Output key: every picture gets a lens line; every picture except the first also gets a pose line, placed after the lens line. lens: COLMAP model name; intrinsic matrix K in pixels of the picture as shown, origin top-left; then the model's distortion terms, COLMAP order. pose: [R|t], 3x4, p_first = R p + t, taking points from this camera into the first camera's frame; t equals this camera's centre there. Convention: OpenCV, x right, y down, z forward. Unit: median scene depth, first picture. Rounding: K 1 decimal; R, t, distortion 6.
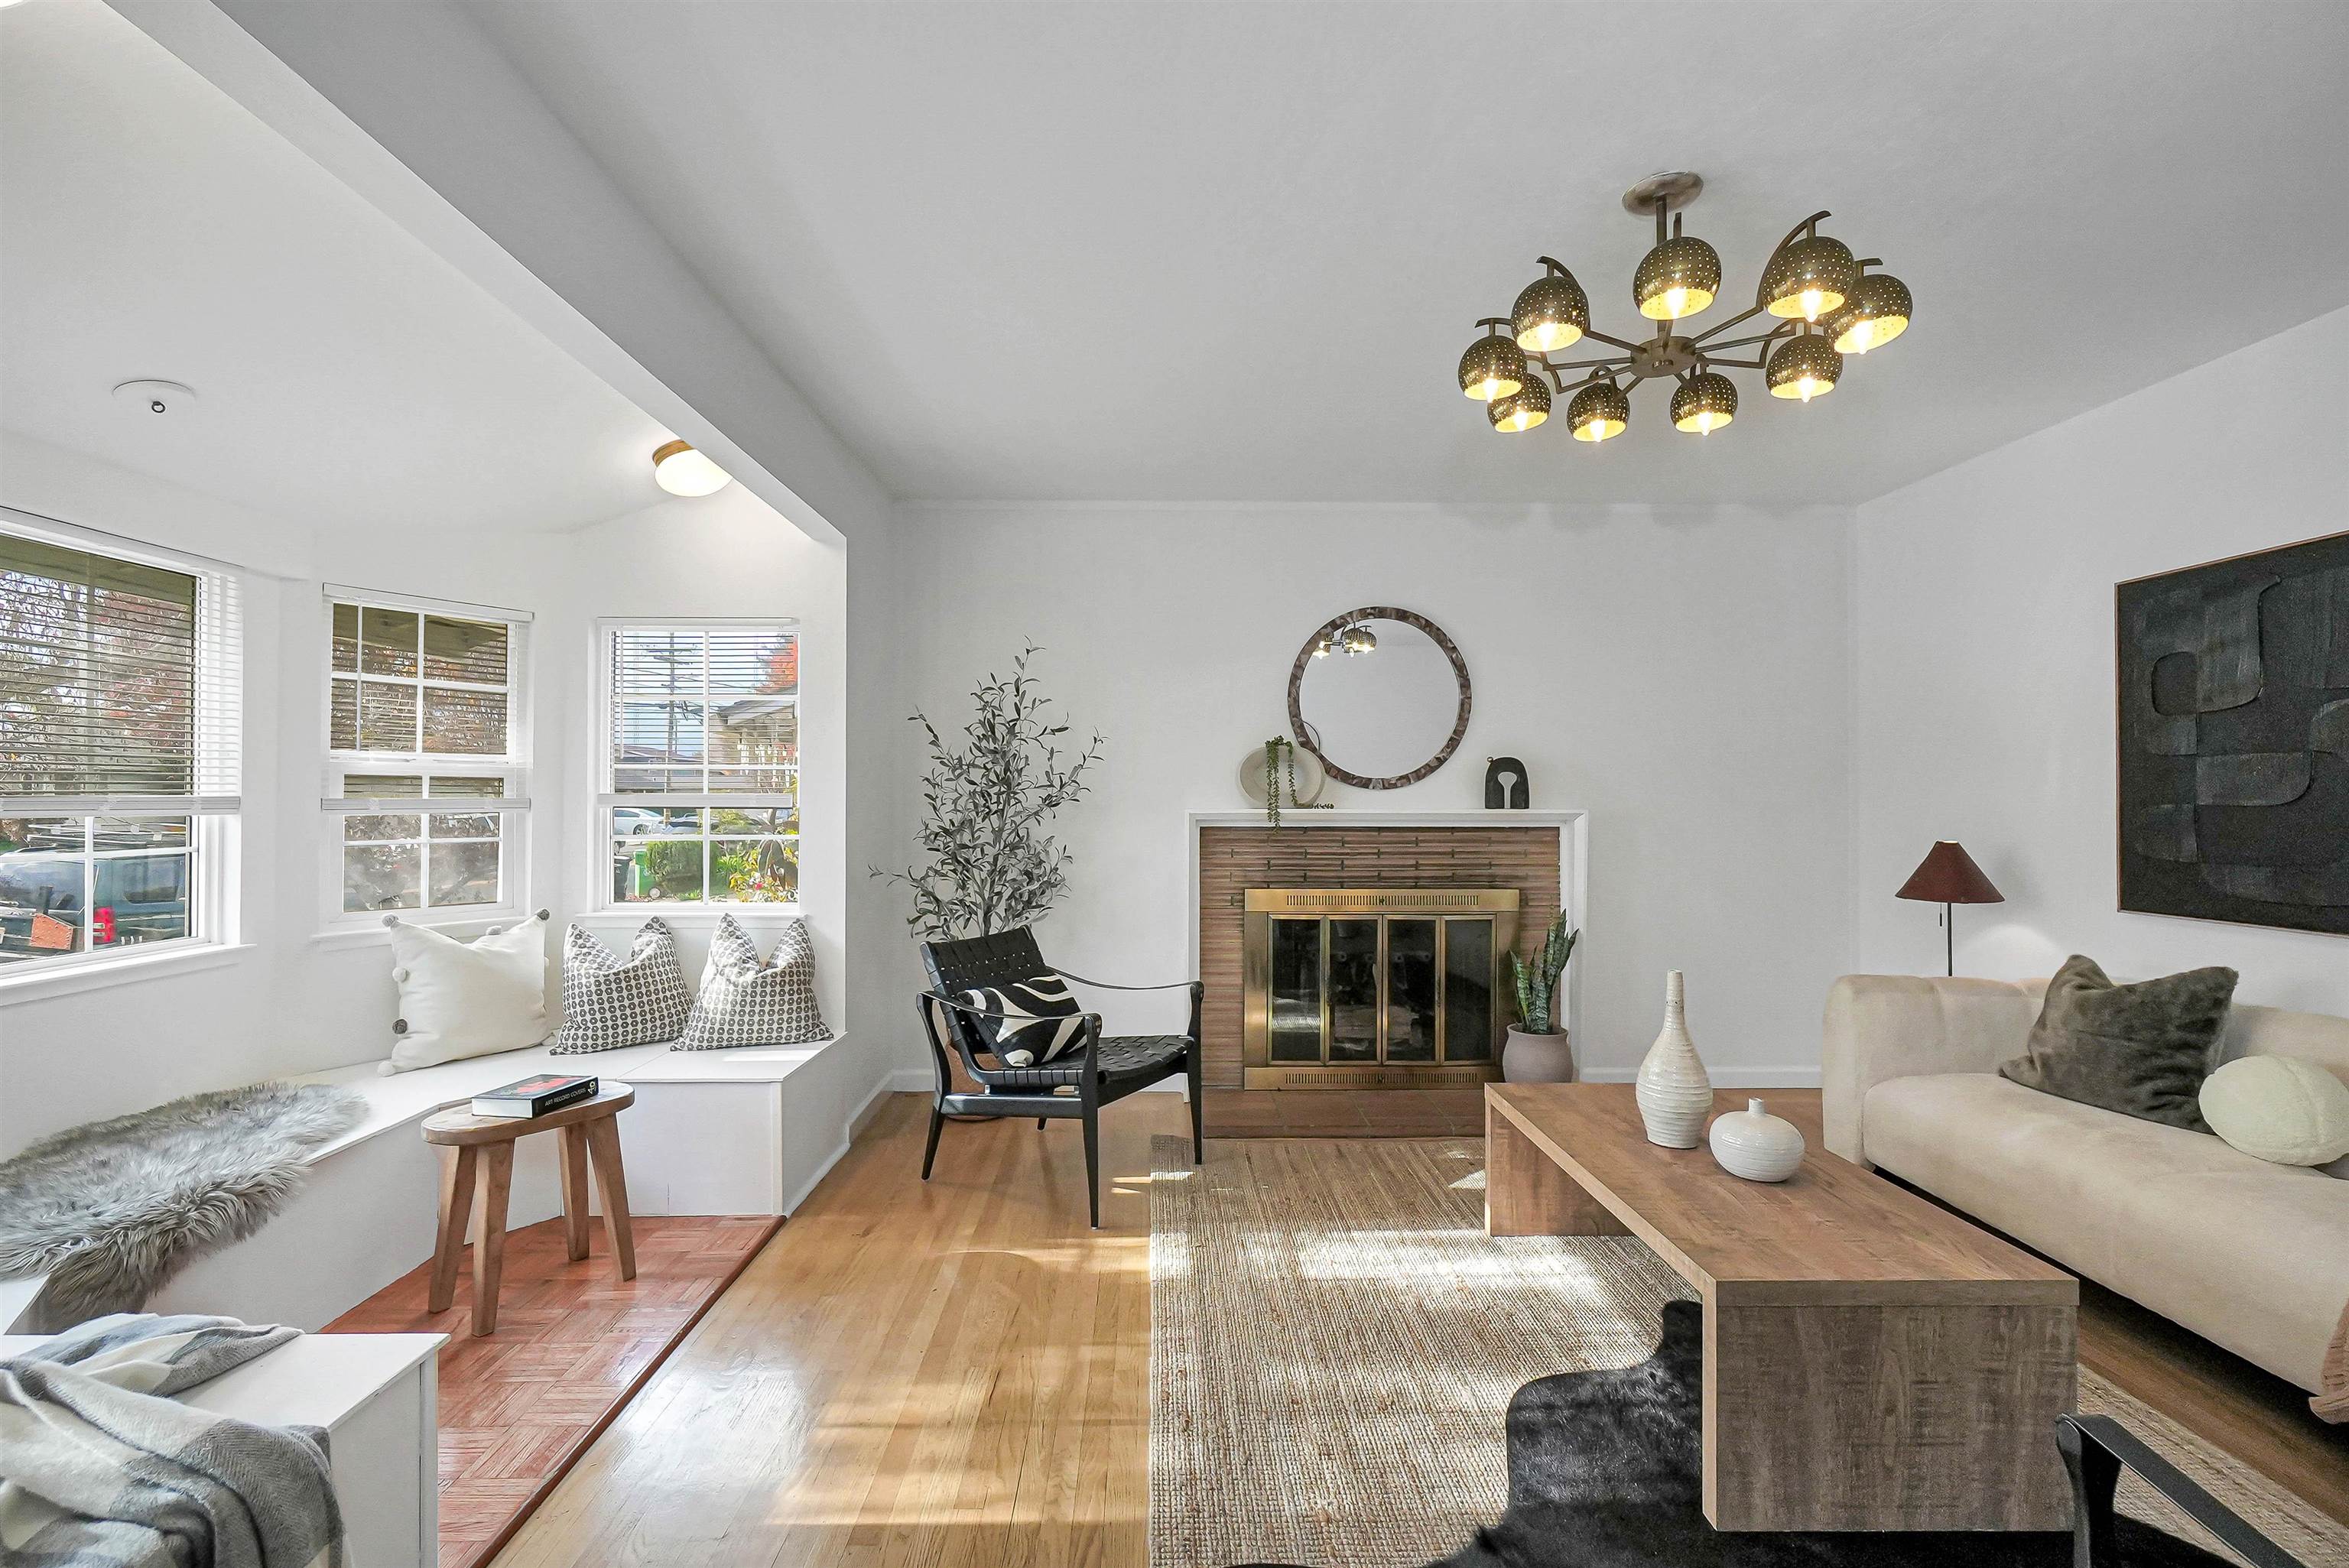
lens RADIAL K [[1012.5, 0, 1163.5], [0, 1012.5, 794.3], [0, 0, 1]] dist [-0.004003, -0.000051]
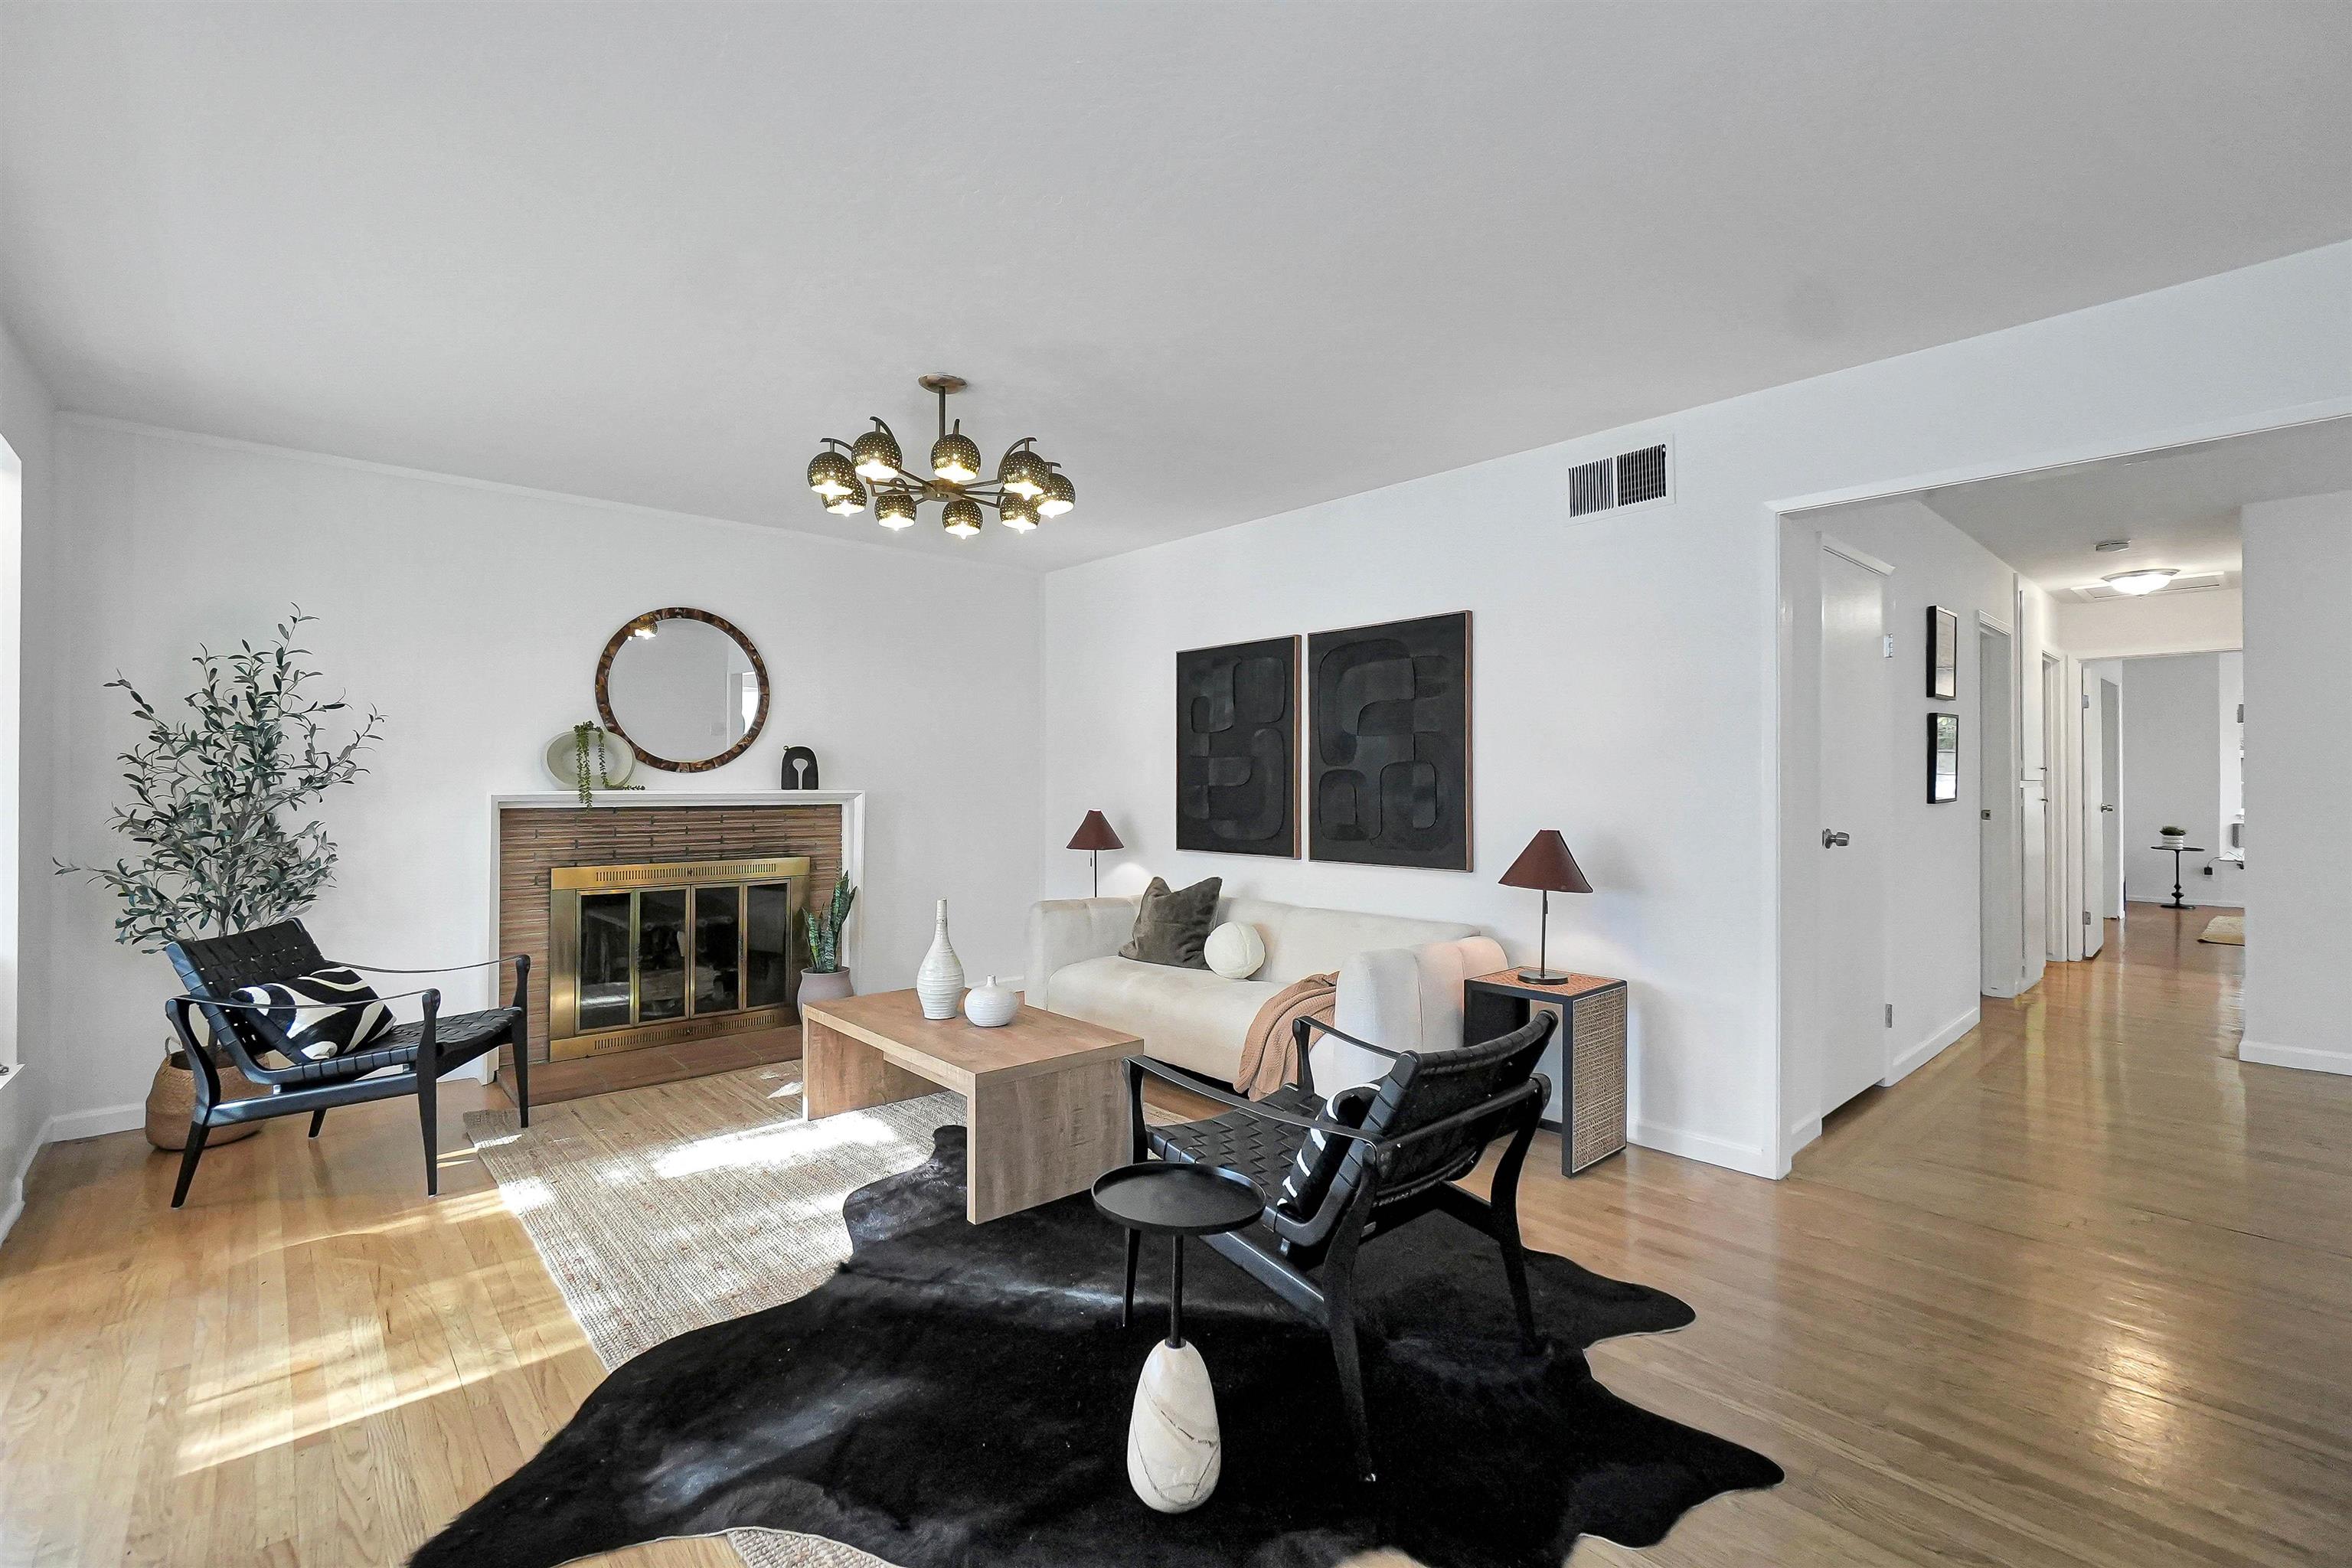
lens RADIAL K [[1028.7, 0, 1176.0], [0, 1028.7, 784.0], [0, 0, 1]] dist [-0.000495, 0.000004]
pose [[0.744191, 0.000039, 0.667966, -0.199348], [-0.006127, 0.999958, 0.006767, -0.004276], [-0.667938, -0.009129, 0.744161, -0.280023]]
